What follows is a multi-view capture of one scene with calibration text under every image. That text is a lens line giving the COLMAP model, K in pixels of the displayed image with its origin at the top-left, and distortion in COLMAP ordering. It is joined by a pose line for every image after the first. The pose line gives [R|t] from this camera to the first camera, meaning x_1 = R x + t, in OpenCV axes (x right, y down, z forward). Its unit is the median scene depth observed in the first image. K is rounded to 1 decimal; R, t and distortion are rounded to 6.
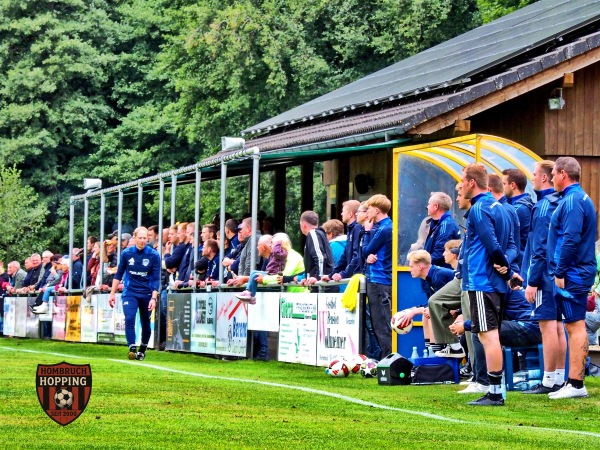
lens RADIAL K [[3002.1, 0, 301.3], [0, 3002.1, 225.7], [0, 0, 1]] dist [0.977901, 0.000000]
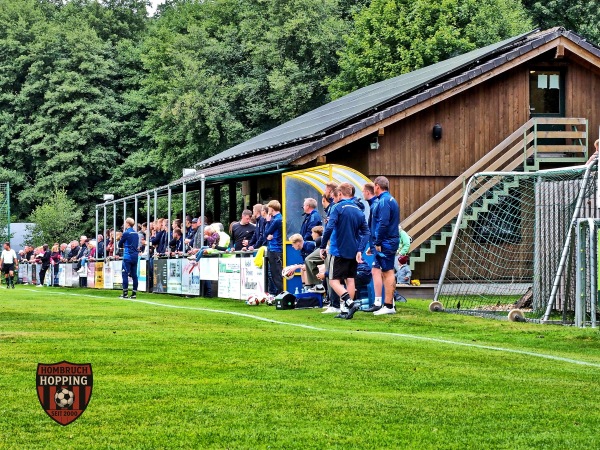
lens RADIAL K [[3002.1, 0, 298.5], [0, 3002.1, 222.9], [0, 0, 1]] dist [0.977901, 0.000000]
pose [[0.999783, -0.020805, 0.001432, 0.036972], [0.020803, 0.999782, 0.001510, 0.000520], [-0.001463, -0.001480, 0.999998, -0.729517]]
